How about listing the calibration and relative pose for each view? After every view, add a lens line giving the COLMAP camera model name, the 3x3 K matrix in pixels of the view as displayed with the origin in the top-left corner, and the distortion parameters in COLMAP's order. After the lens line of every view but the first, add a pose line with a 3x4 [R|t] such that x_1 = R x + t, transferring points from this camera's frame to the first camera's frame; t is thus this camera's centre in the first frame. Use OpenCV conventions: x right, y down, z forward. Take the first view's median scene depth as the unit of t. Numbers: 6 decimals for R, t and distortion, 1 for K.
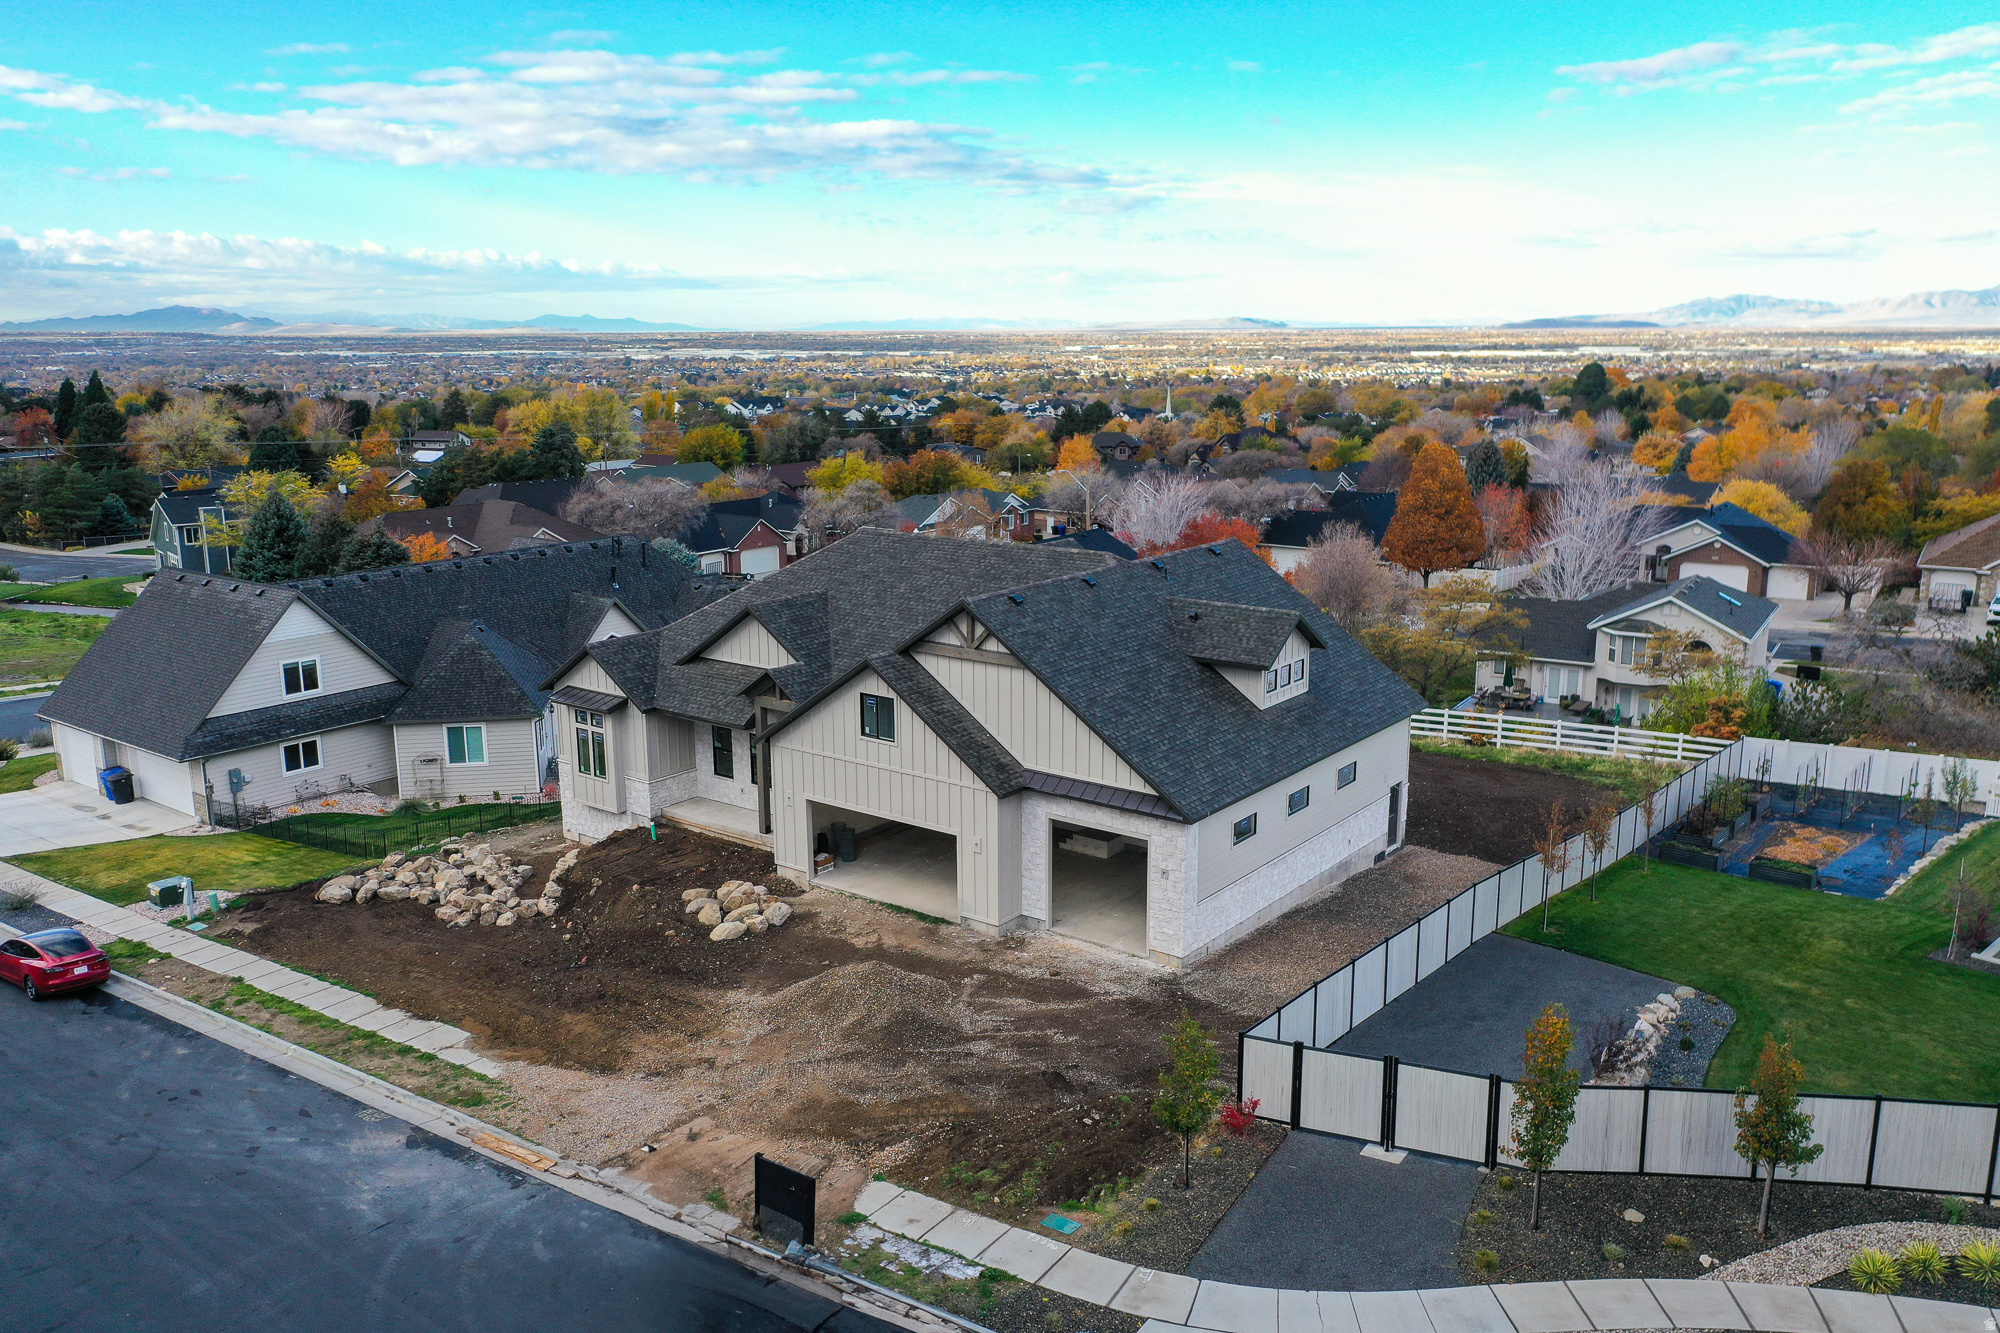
lens RADIAL K [[1576.0, 0, 1025.1], [0, 1576.0, 733.3], [0, 0, 1]] dist [0.003462, -0.001207]
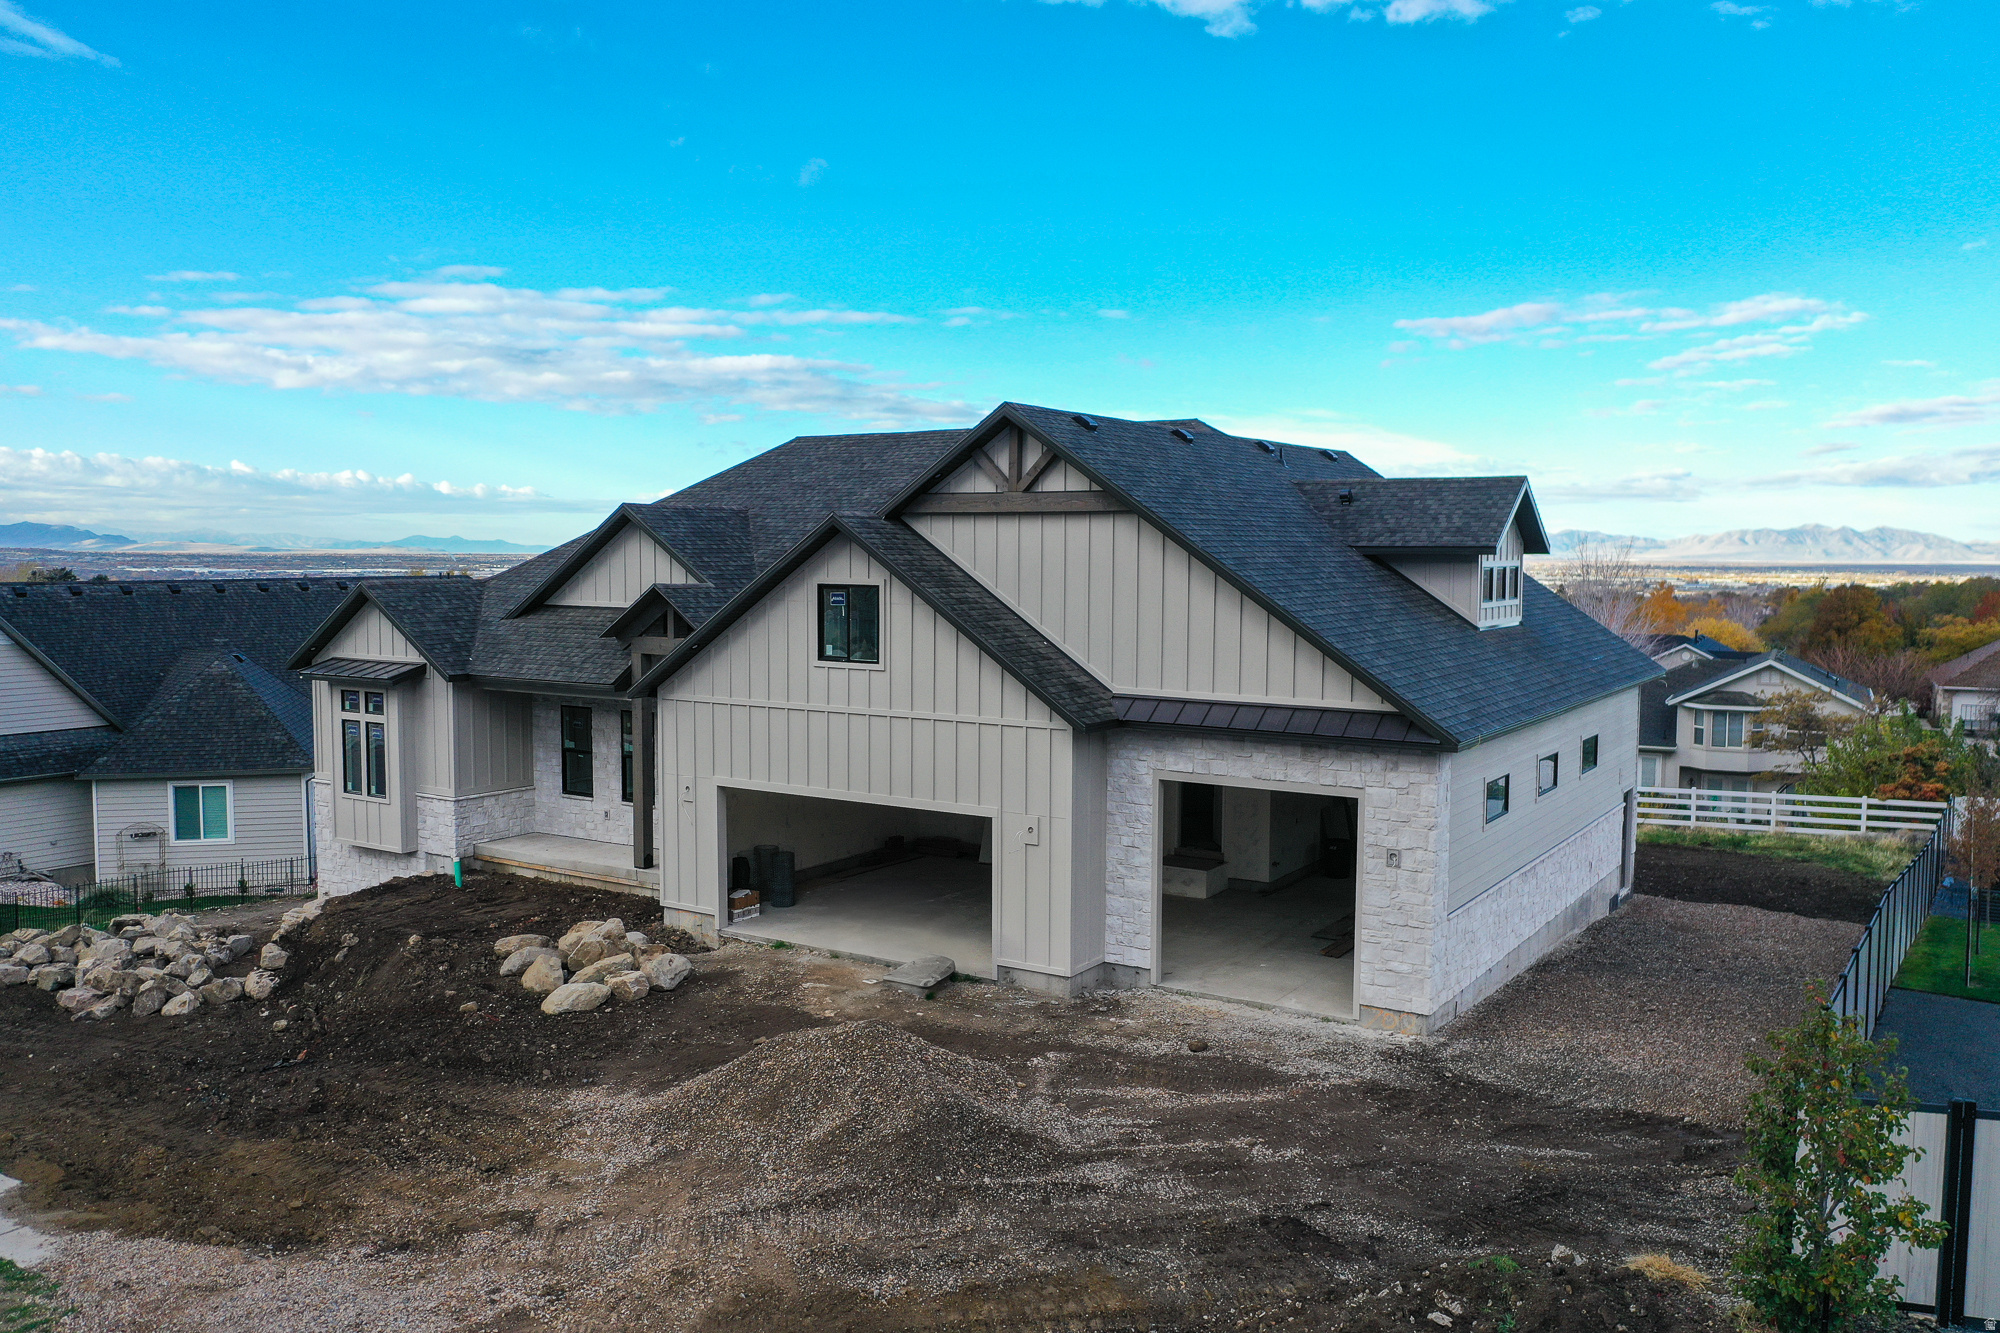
lens RADIAL K [[1576.0, 0, 1016.3], [0, 1576.0, 675.9], [0, 0, 1]] dist [0.003462, -0.001207]
pose [[0.997027, 0.002739, 0.077011, -0.064654], [0.010965, 0.984157, -0.176959, 0.094564], [-0.076275, 0.177277, 0.981201, 0.355843]]
